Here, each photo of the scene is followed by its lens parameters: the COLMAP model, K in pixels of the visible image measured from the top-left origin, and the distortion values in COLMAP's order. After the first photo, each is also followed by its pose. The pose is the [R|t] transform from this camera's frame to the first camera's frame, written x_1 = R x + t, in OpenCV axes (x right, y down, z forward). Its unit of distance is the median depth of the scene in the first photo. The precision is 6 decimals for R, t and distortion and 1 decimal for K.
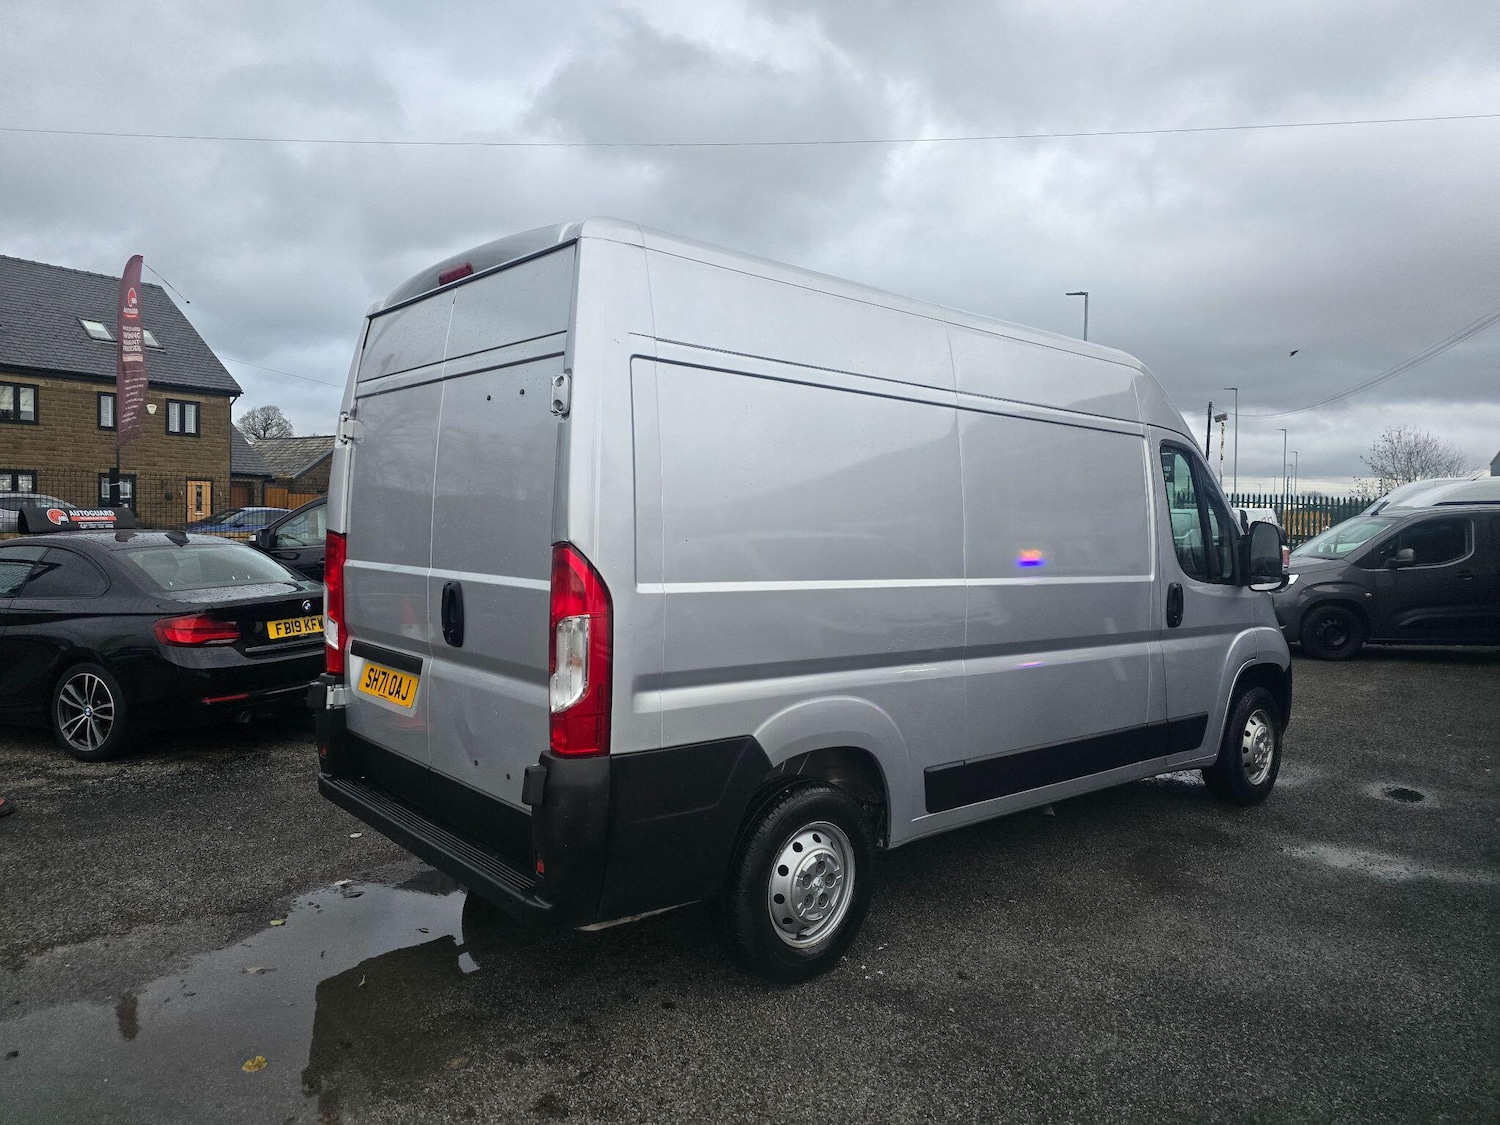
lens RADIAL K [[1005.0, 0, 750.0], [0, 1005.0, 562.5], [0, 0, 1]] dist [0.054669, -0.042556]
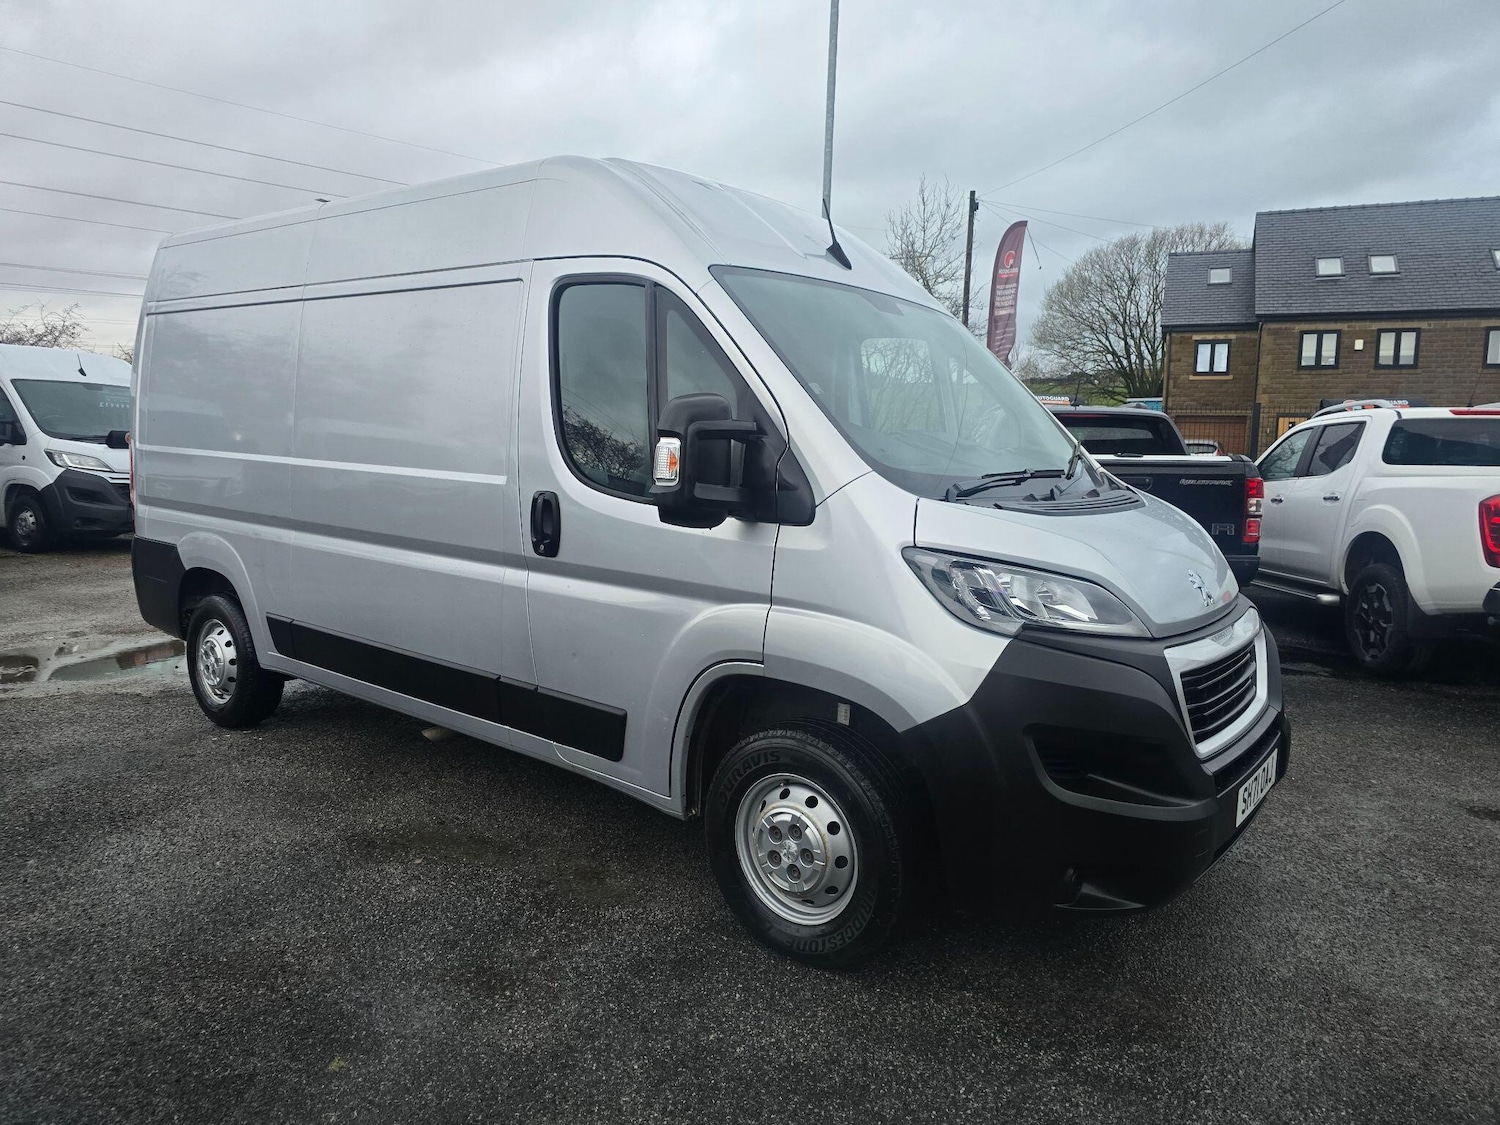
lens RADIAL K [[1004.7, 0, 746.2], [0, 1004.7, 579.9], [0, 0, 1]] dist [0.057349, -0.046497]
pose [[0.198986, 0.121719, -0.972414, 1.197520], [-0.060211, 0.991901, 0.111838, -0.004826], [0.978151, 0.036296, 0.204704, 1.078583]]
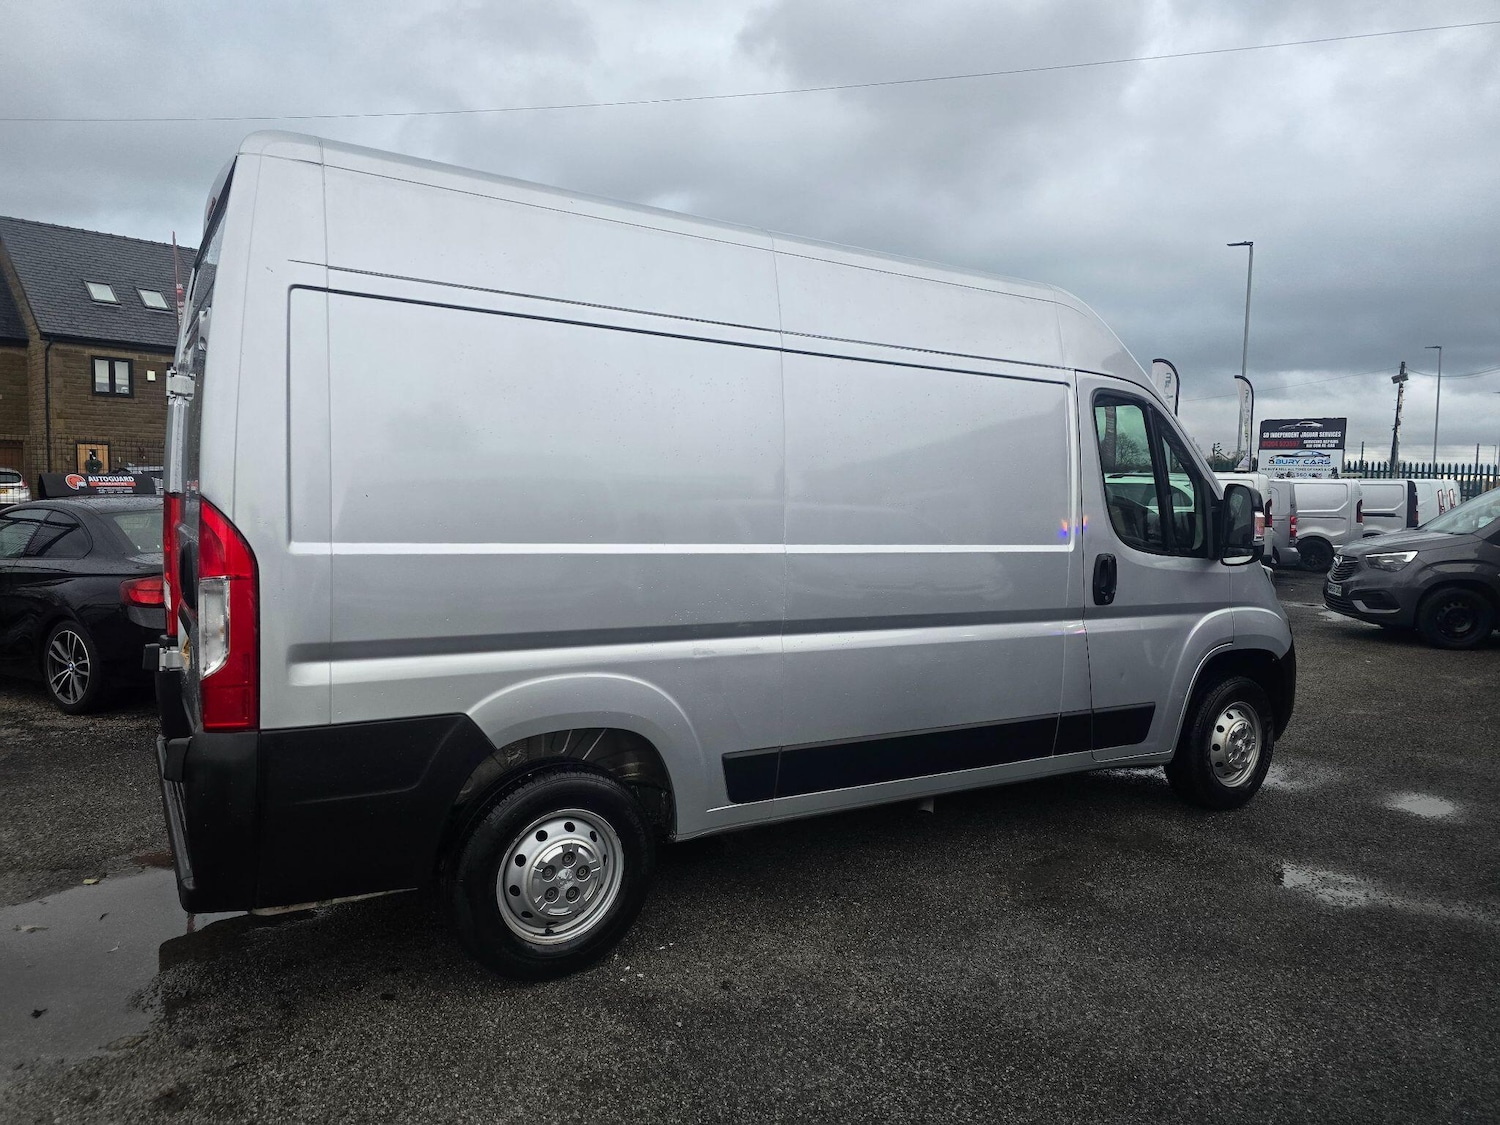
lens RADIAL K [[1004.7, 0, 746.2], [0, 1004.7, 579.9], [0, 0, 1]] dist [0.057349, -0.046497]
pose [[0.988017, 0.014552, -0.153655, 0.268466], [-0.007928, 0.999016, 0.043636, 0.007110], [0.154139, -0.041895, 0.987161, 0.099850]]
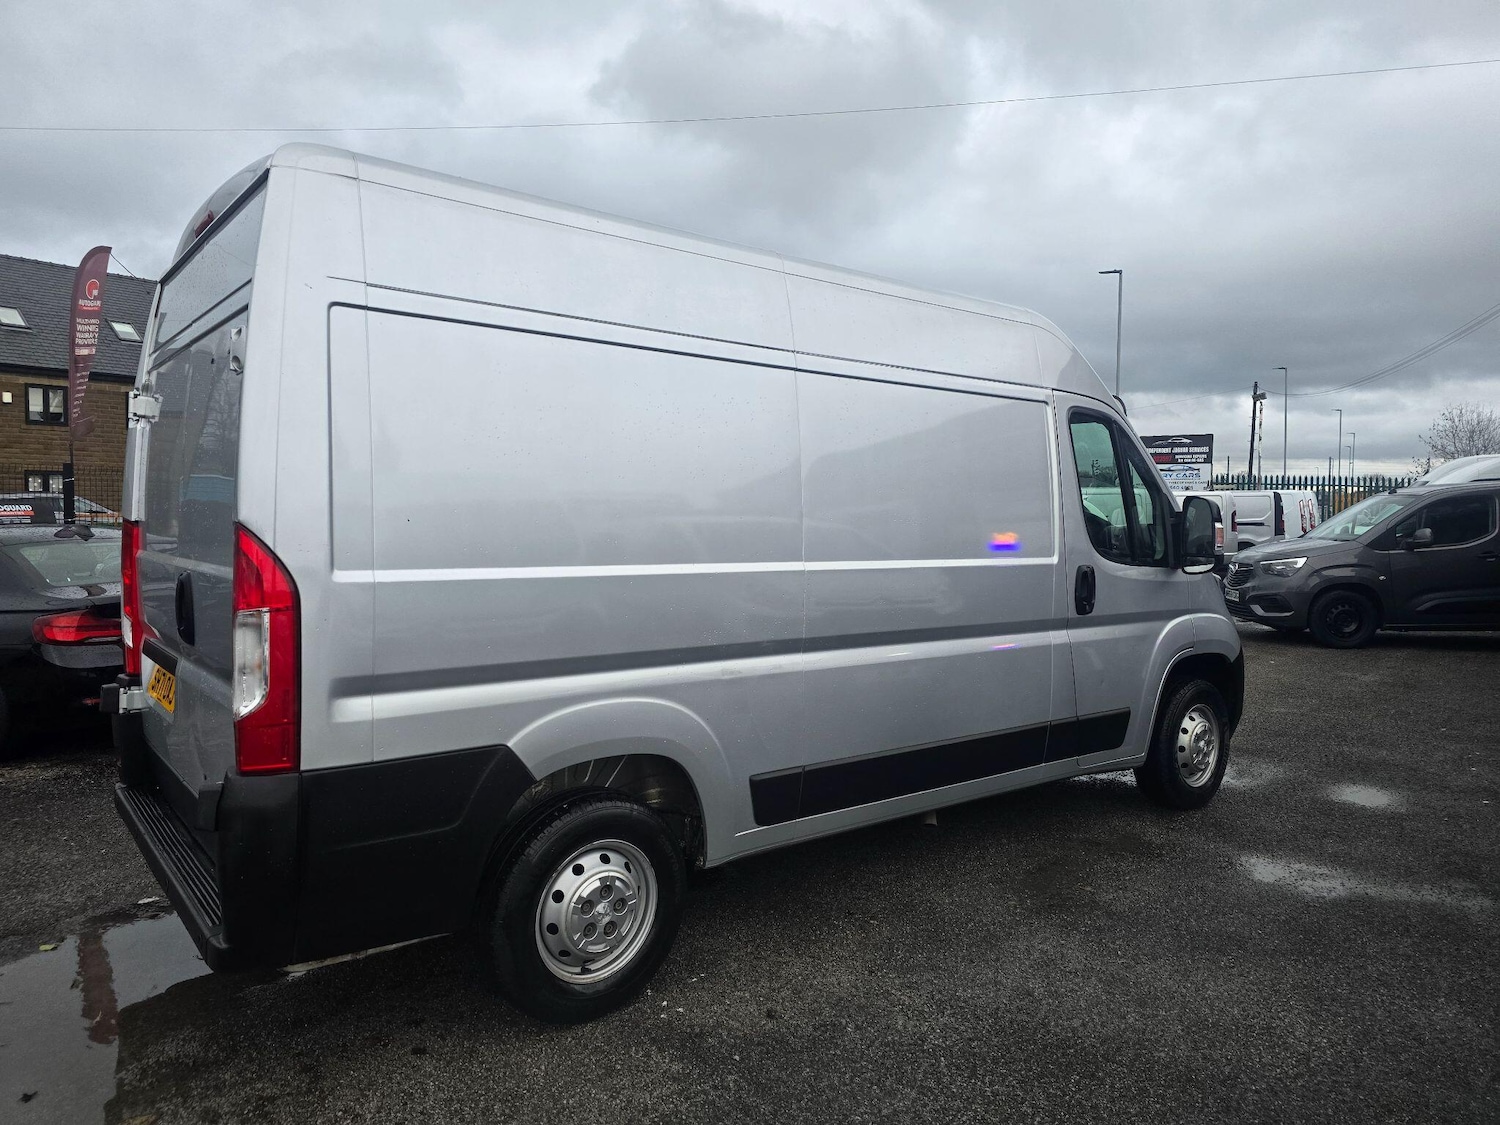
lens RADIAL K [[1005.0, 0, 750.0], [0, 1005.0, 562.5], [0, 0, 1]] dist [0.054669, -0.042556]
pose [[0.998932, -0.011565, -0.044743, 0.175226], [0.011950, 0.999894, 0.008356, 0.006617], [0.044642, -0.008882, 0.998964, 0.094158]]
